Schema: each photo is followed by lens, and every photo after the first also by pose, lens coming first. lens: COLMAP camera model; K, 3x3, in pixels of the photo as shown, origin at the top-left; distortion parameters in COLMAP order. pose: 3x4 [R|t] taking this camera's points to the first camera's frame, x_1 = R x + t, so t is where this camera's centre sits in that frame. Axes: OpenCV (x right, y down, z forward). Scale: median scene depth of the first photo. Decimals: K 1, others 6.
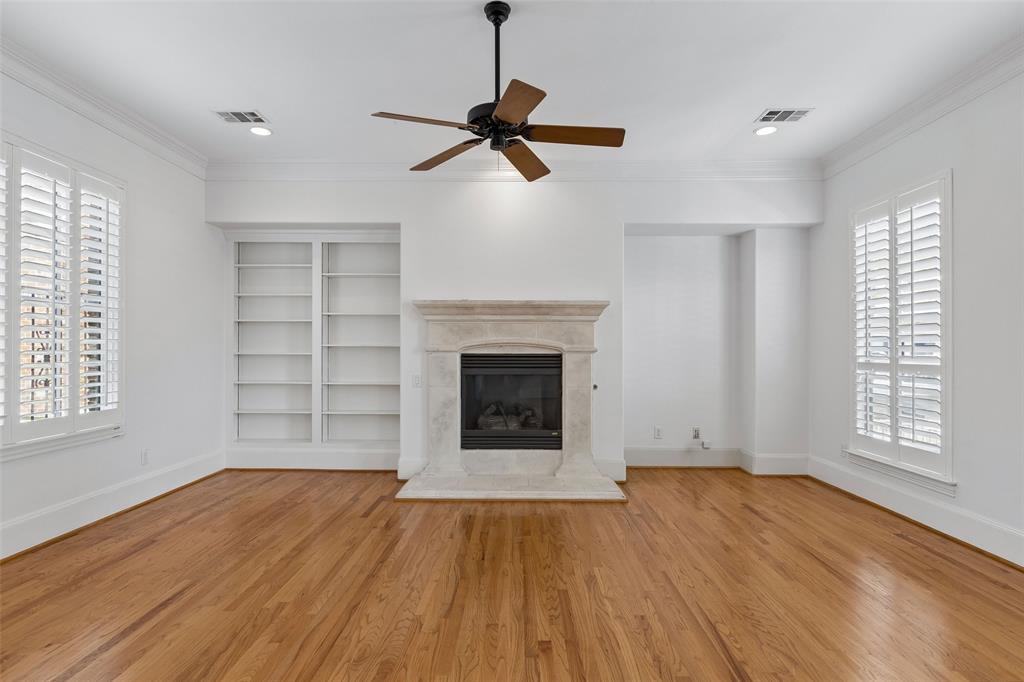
lens RADIAL K [[528.5, 0, 494.8], [0, 528.5, 345.9], [0, 0, 1]] dist [0.006449, -0.002018]
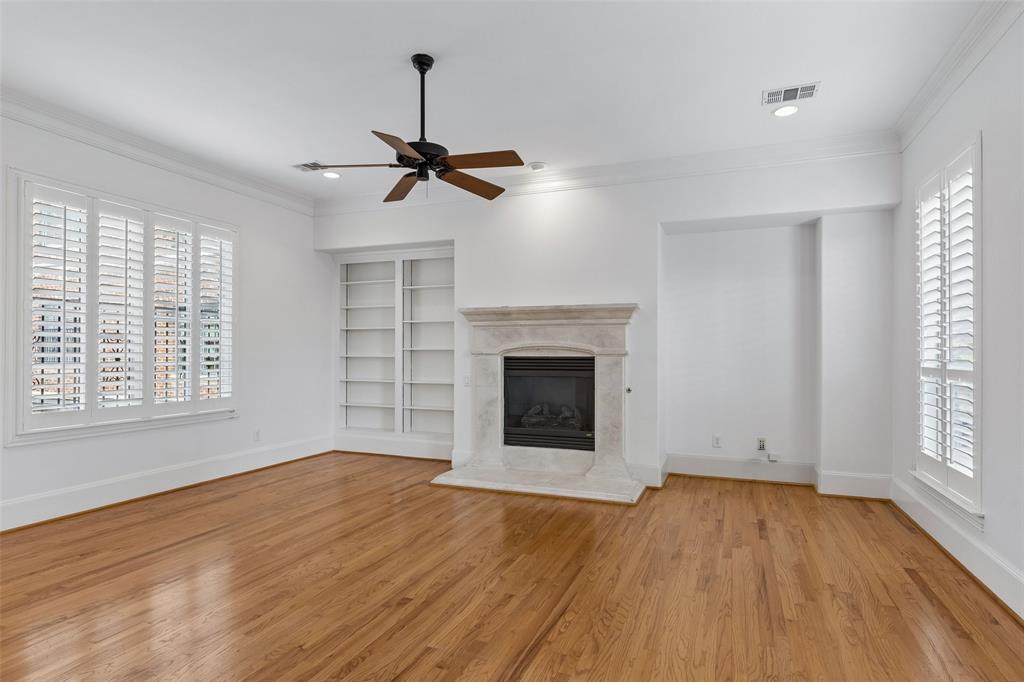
lens RADIAL K [[528.5, 0, 495.6], [0, 528.5, 349.8], [0, 0, 1]] dist [0.006449, -0.002018]
pose [[0.938717, -0.002687, -0.344678, 0.301970], [0.003008, 0.999995, 0.000396, 0.000648], [0.344675, -0.001409, 0.938721, -0.019423]]
